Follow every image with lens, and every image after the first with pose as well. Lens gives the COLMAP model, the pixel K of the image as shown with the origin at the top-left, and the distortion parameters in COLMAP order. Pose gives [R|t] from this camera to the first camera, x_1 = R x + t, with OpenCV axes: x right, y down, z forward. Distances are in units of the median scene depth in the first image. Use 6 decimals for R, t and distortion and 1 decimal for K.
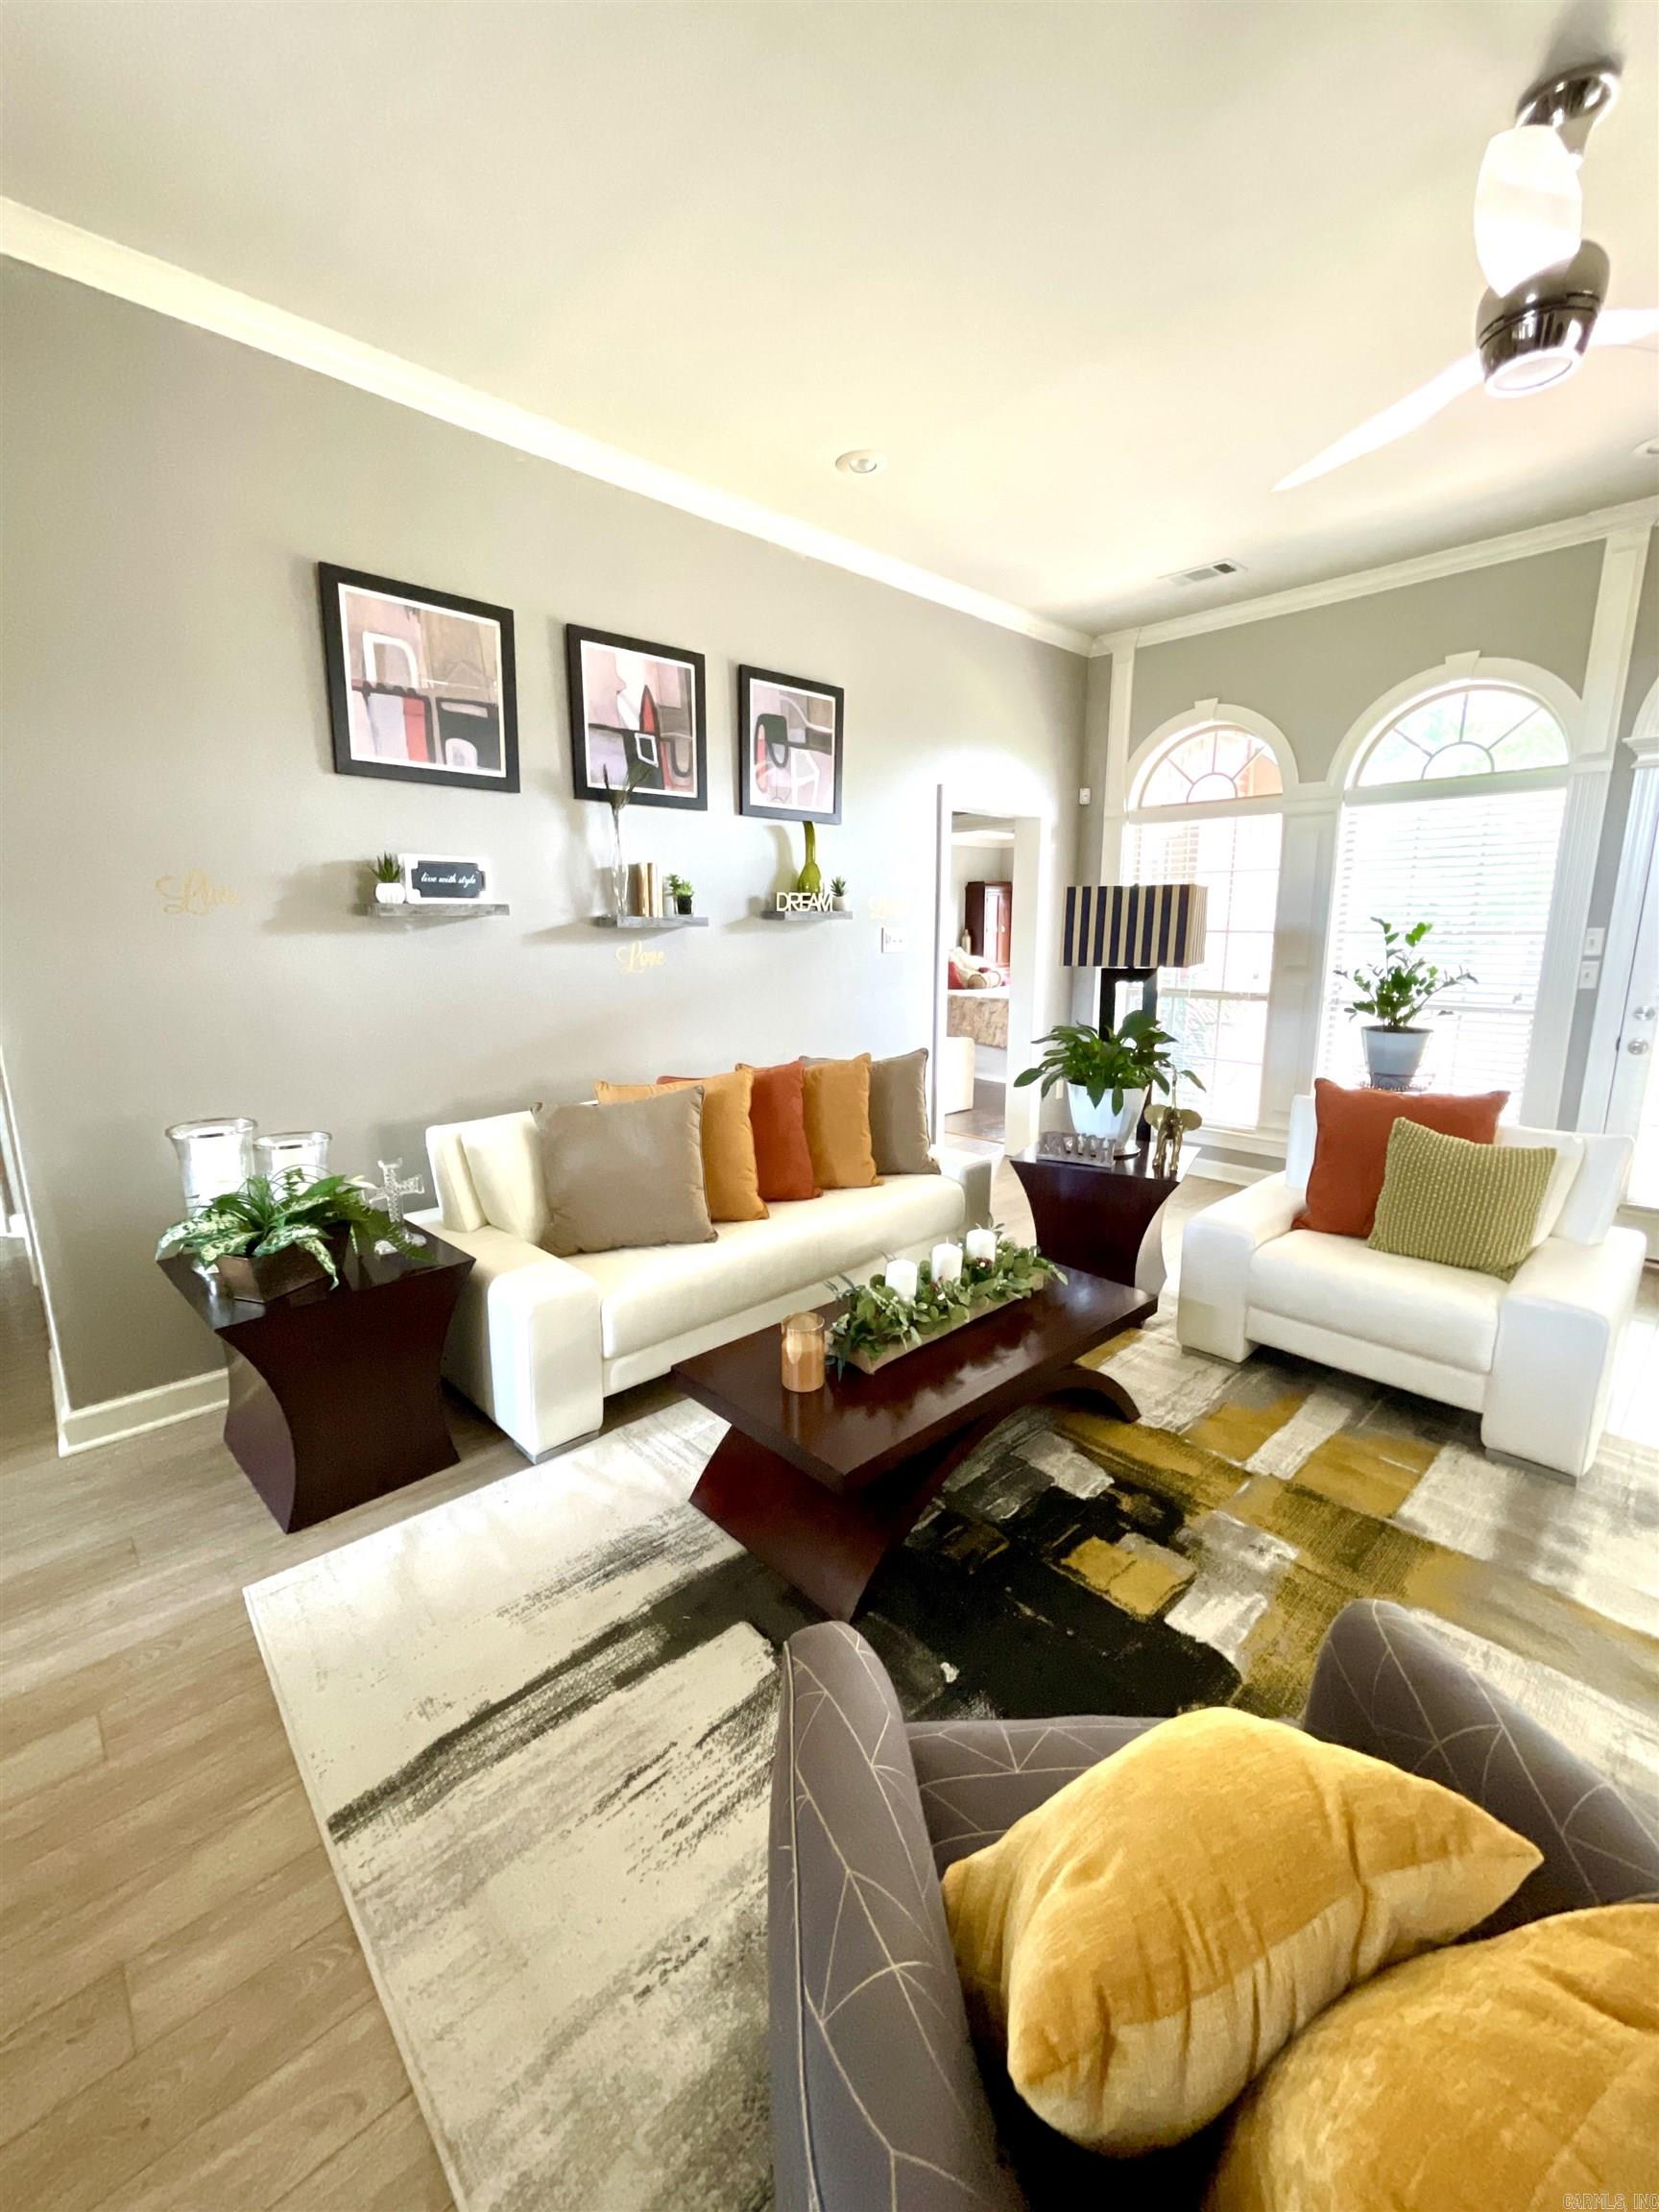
lens RADIAL K [[900.5, 0, 825.7], [0, 900.5, 1103.7], [0, 0, 1]] dist [-0.000803, -0.000393]
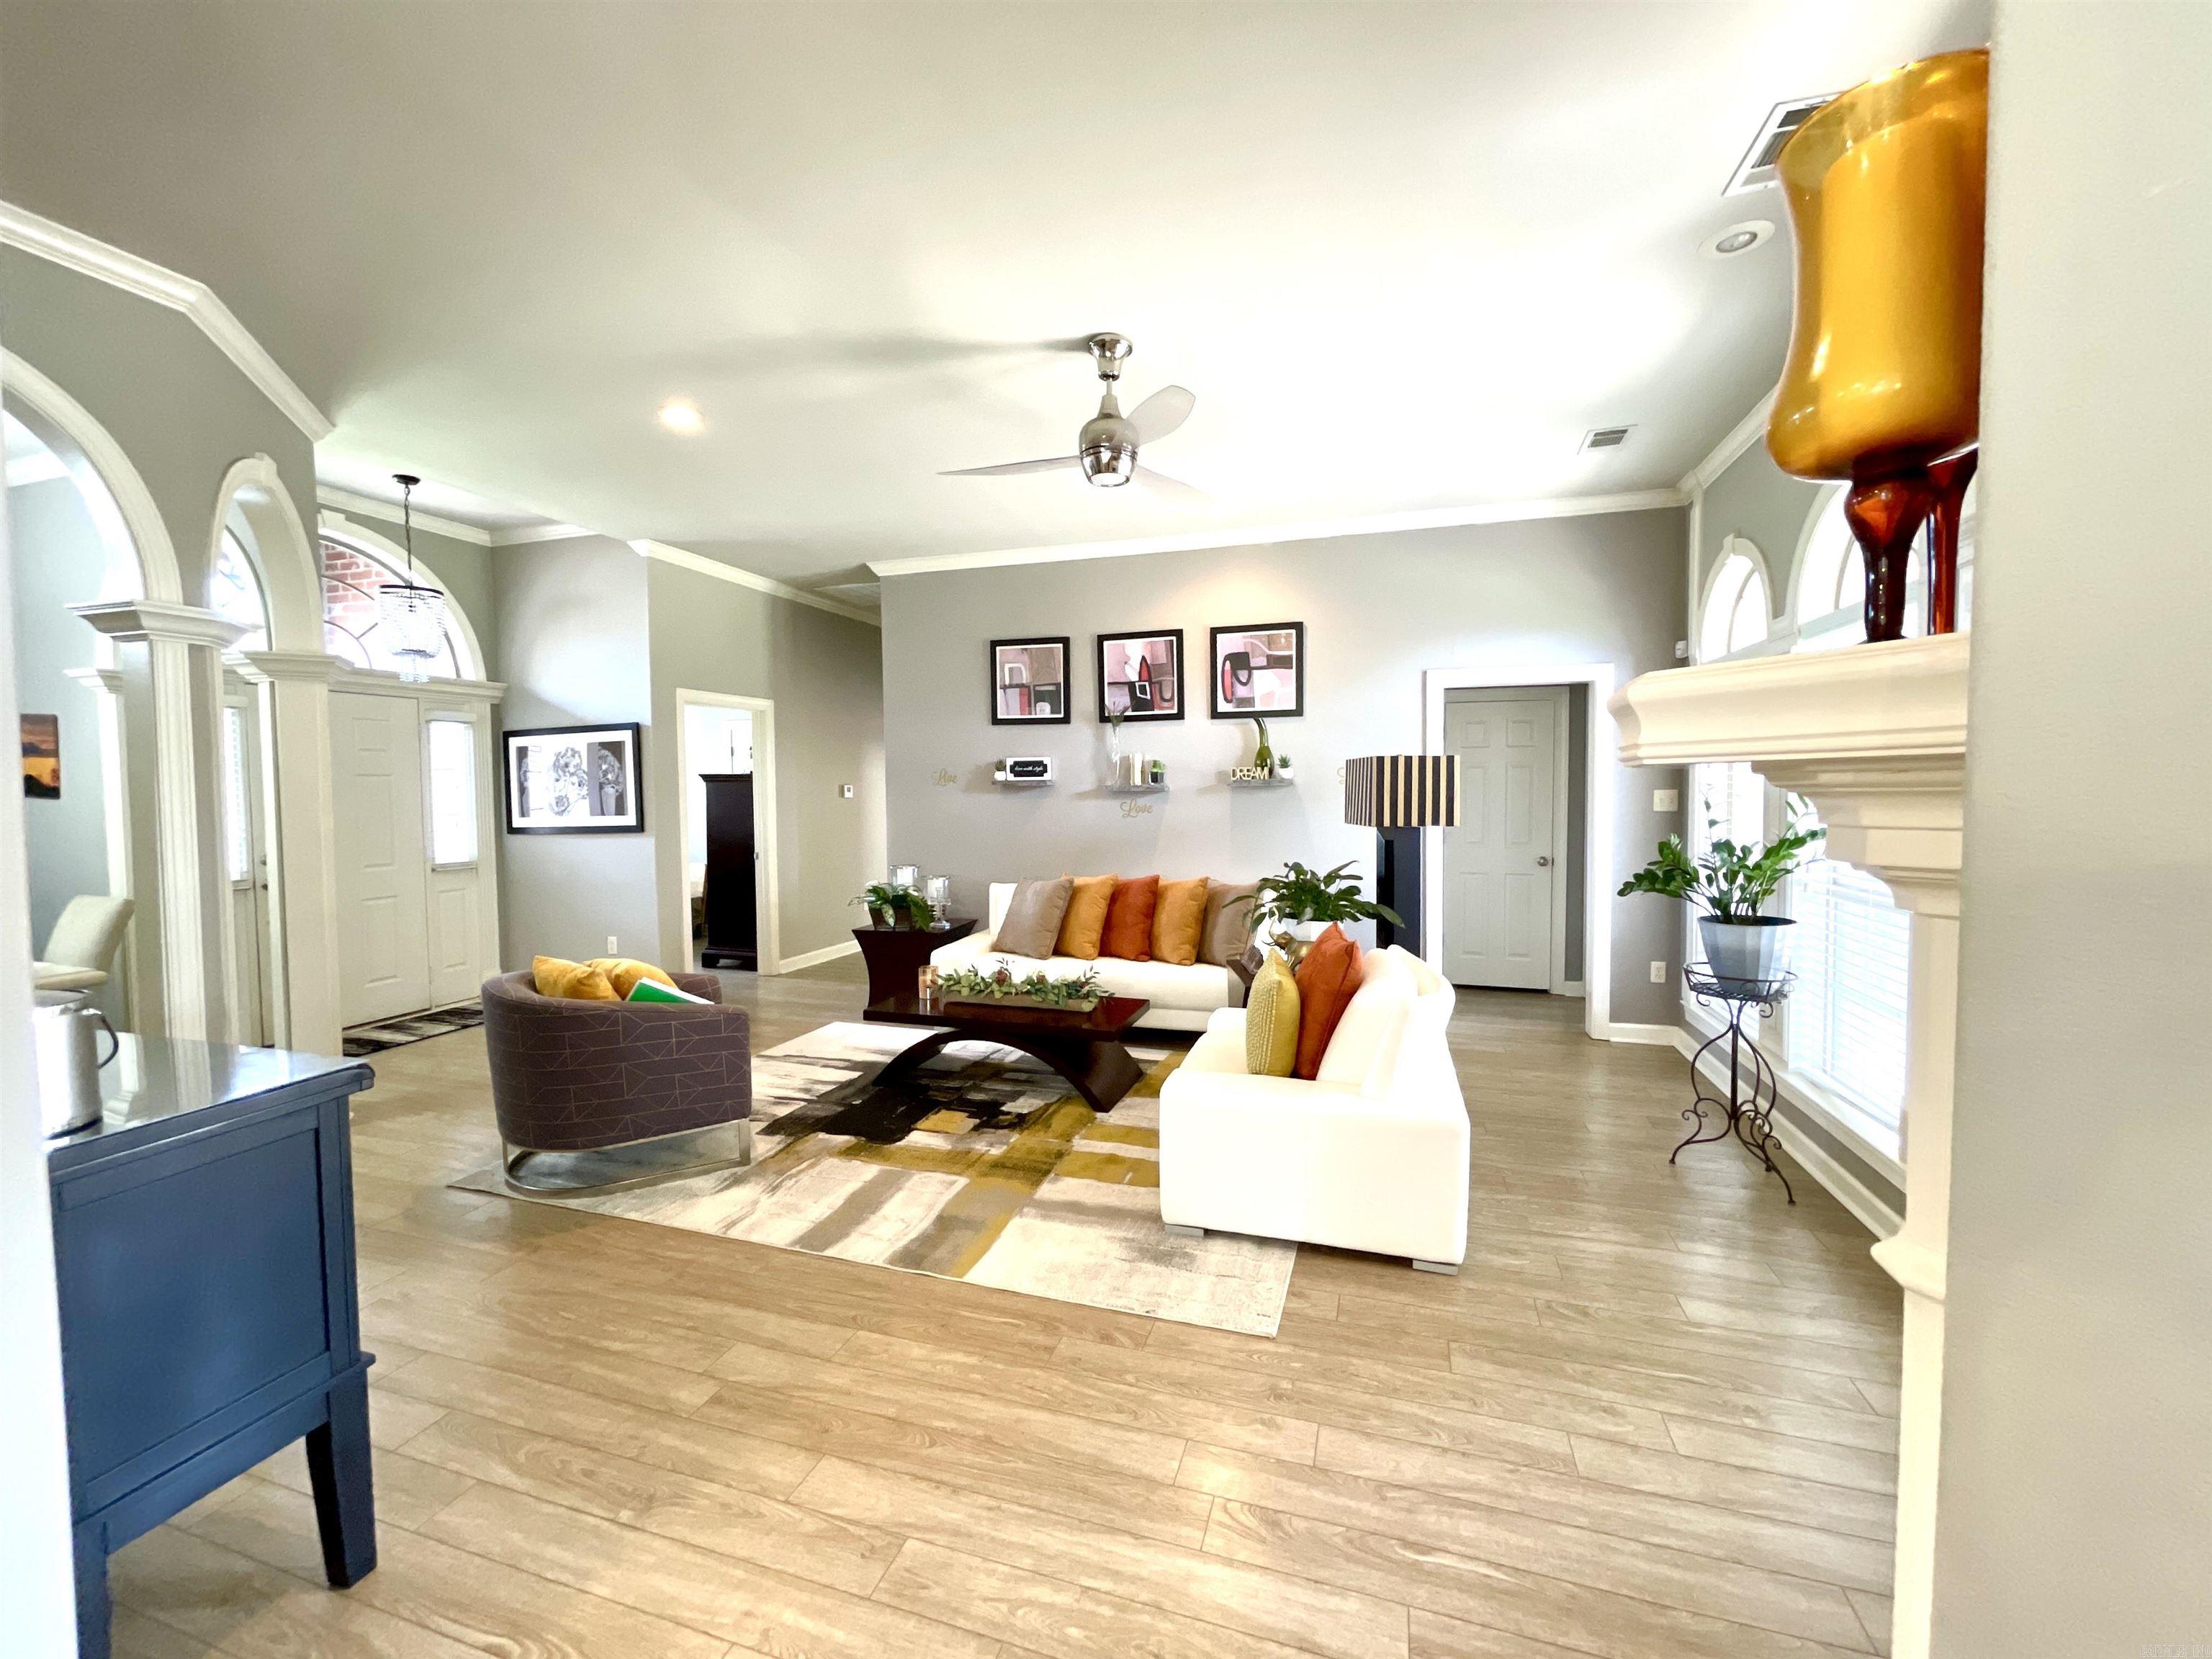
lens RADIAL K [[900.5, 0, 1110.8], [0, 900.5, 831.0], [0, 0, 1]] dist [-0.000803, -0.000393]
pose [[0.483711, 0.041145, -0.874260, 1.567513], [-0.168231, 0.984639, -0.046739, -0.044548], [0.858908, 0.169686, 0.483202, 0.192791]]
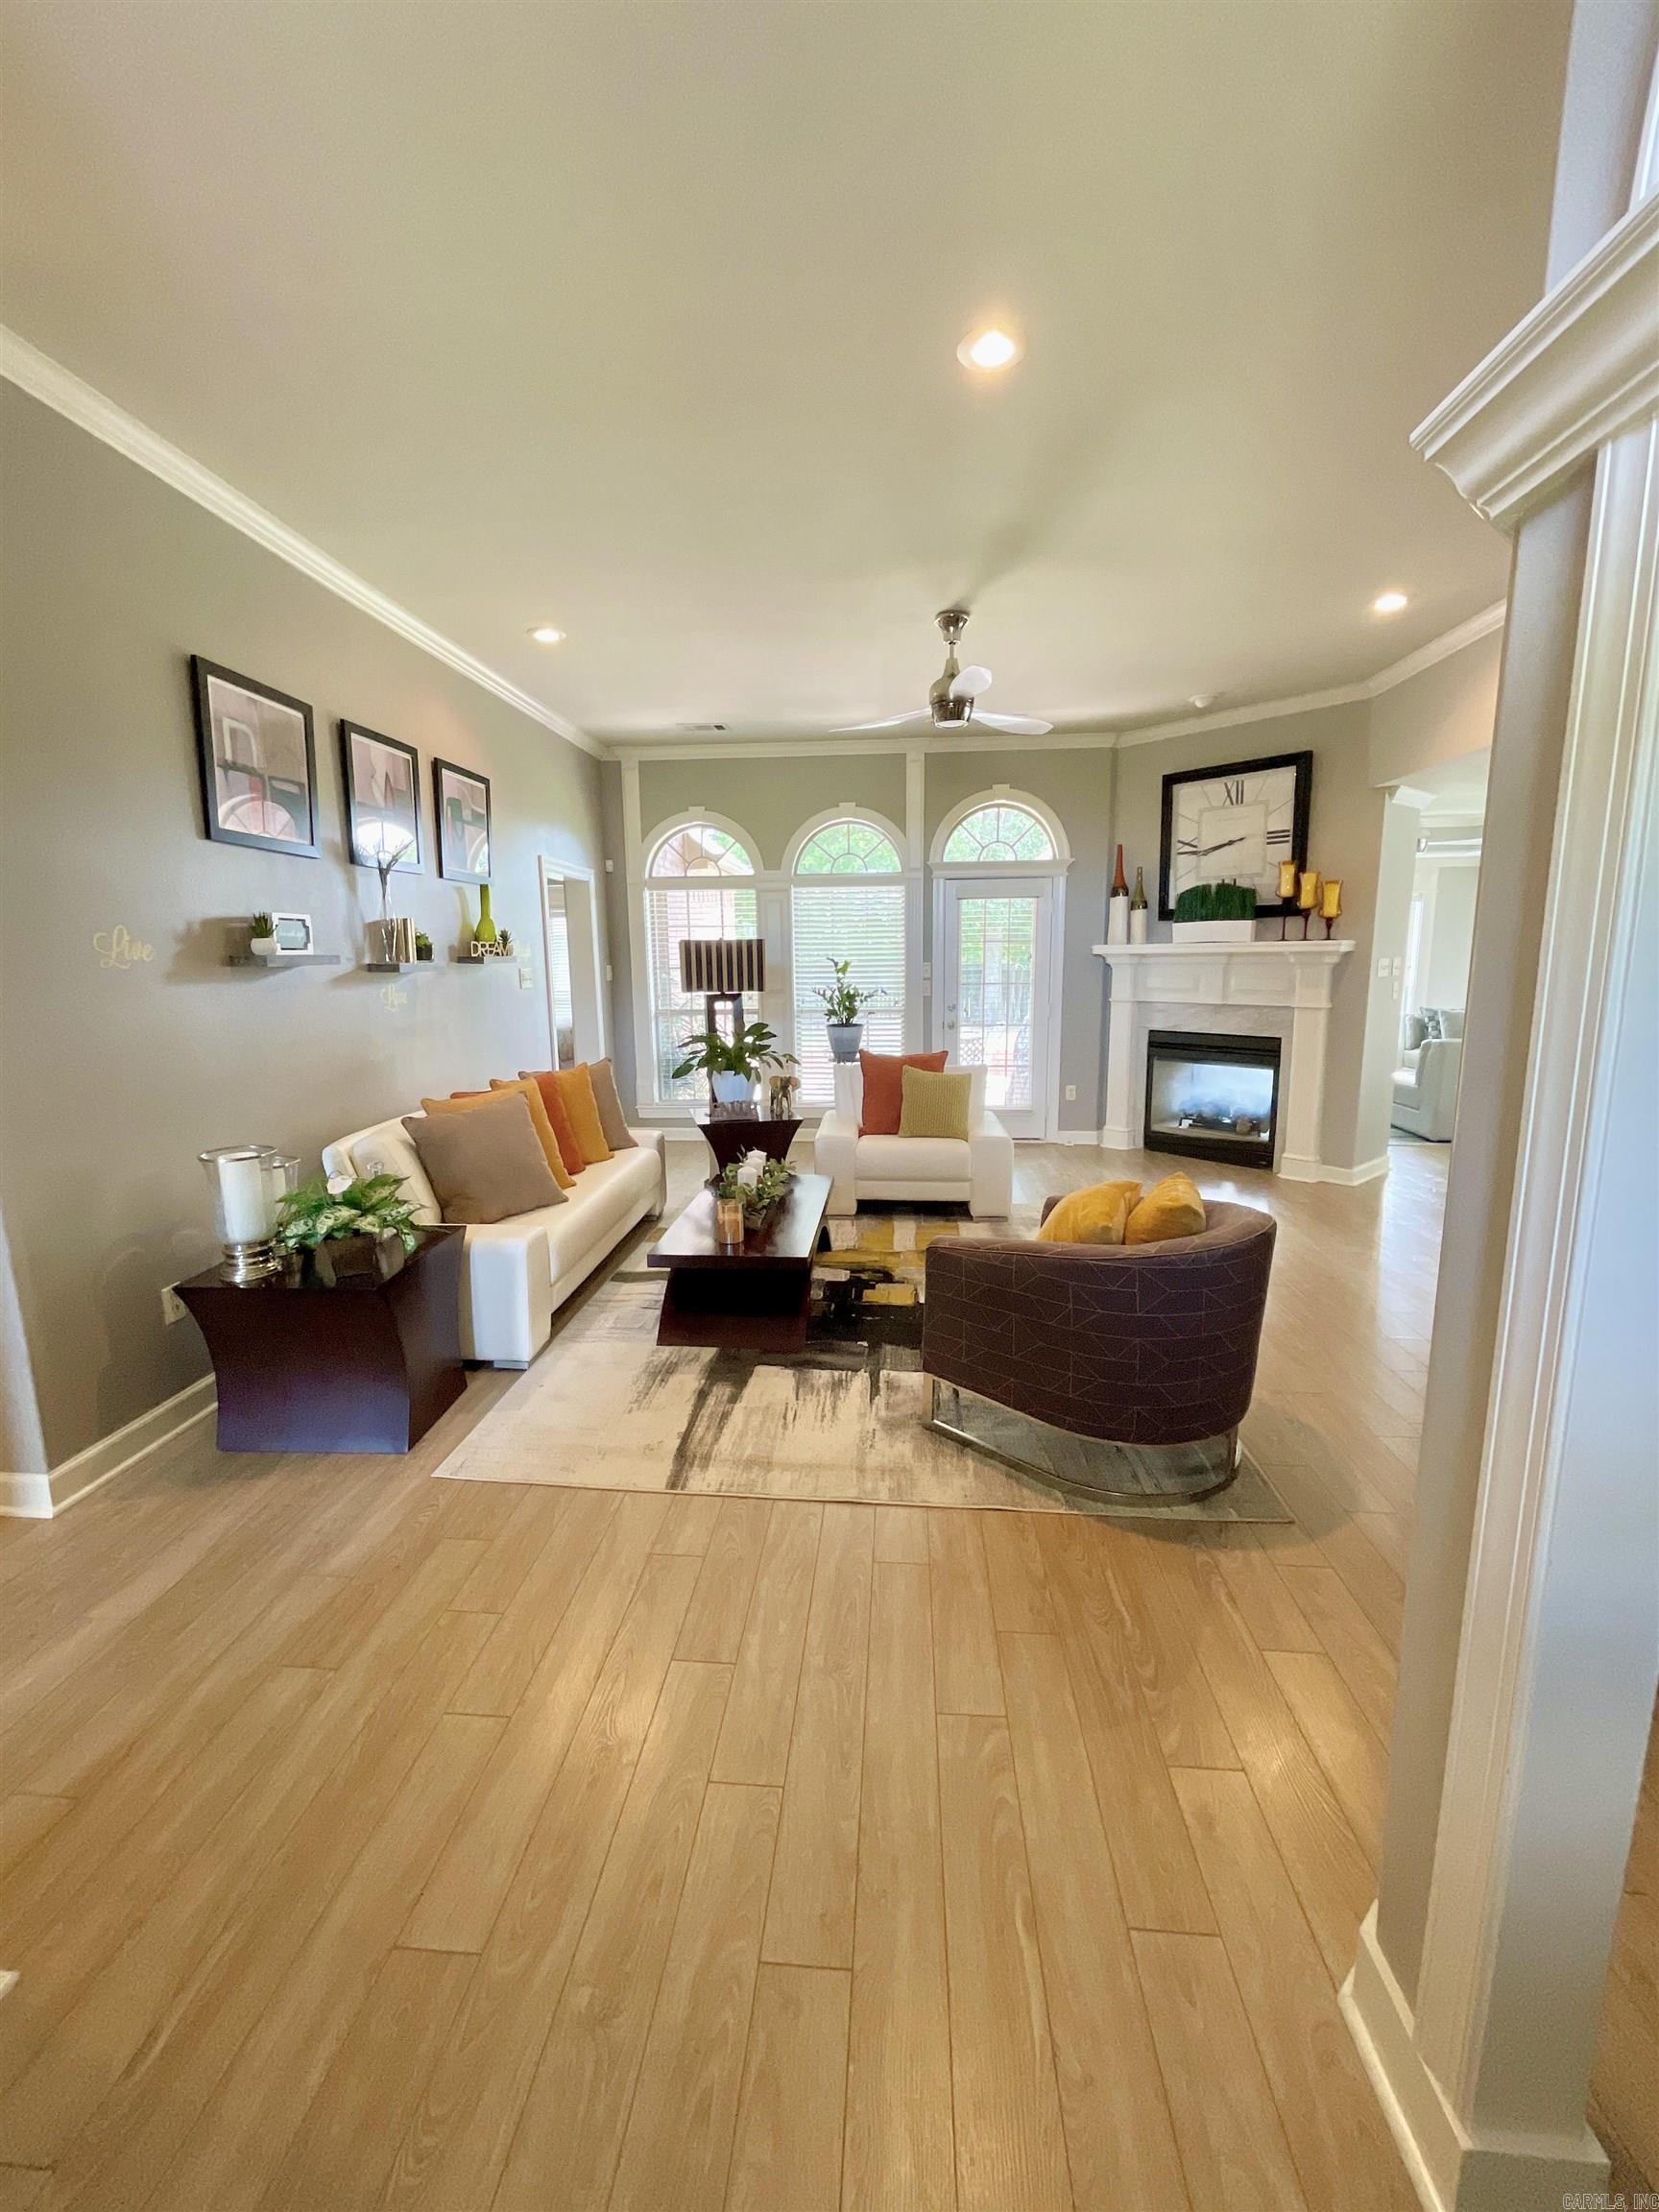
lens RADIAL K [[900.5, 0, 832.5], [0, 900.5, 1102.9], [0, 0, 1]] dist [-0.000803, -0.000393]
pose [[0.737921, -0.115891, 0.664863, -0.728404], [0.141490, 0.989818, 0.015496, 0.043680], [-0.659889, 0.082636, 0.746805, -0.295688]]
